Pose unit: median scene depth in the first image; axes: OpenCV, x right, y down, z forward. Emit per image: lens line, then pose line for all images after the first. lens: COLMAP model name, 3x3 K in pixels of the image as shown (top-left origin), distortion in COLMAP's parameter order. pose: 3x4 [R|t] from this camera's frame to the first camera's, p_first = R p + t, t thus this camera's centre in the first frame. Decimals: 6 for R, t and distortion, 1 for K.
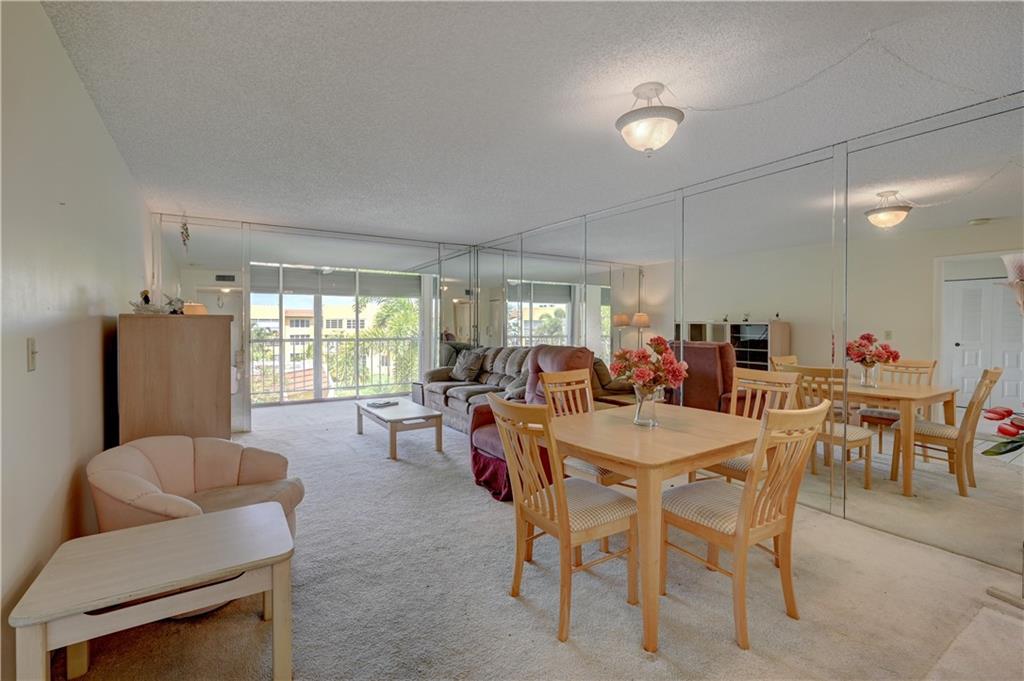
lens RADIAL K [[466.0, 0, 511.4], [0, 466.0, 334.1], [0, 0, 1]] dist [-0.001599, -0.000264]
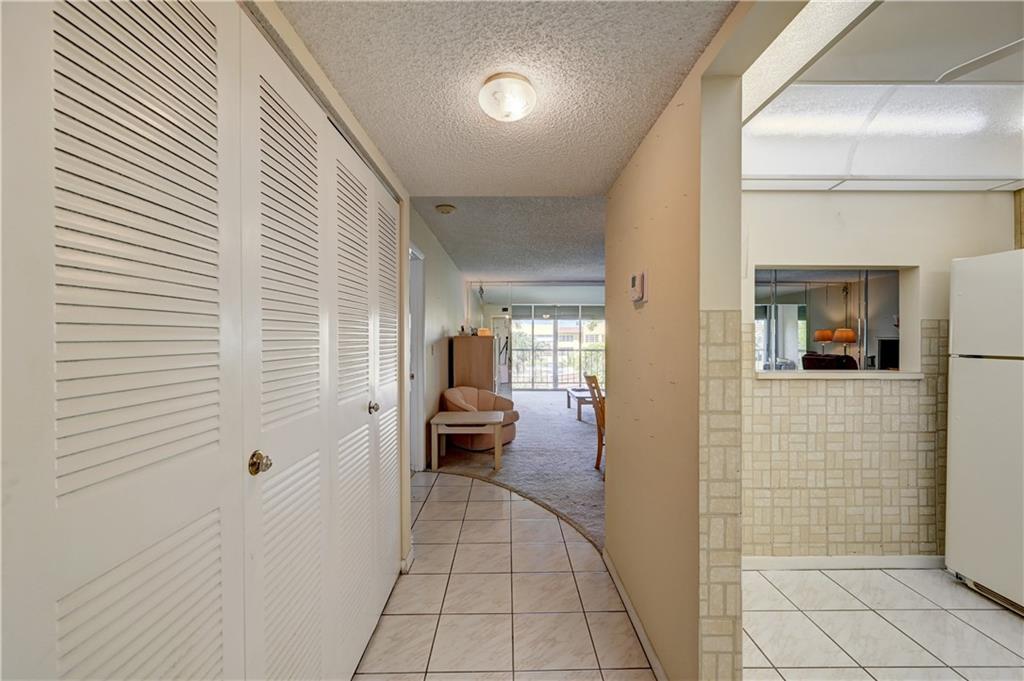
lens RADIAL K [[409.0, 0, 511.3], [0, 409.0, 345.3], [0, 0, 1]] dist [-0.001219, -0.000143]
pose [[0.849001, 0.008359, -0.528325, 0.313865], [-0.010932, 0.999939, -0.001747, 0.004164], [0.528278, 0.007259, 0.849041, -0.379922]]
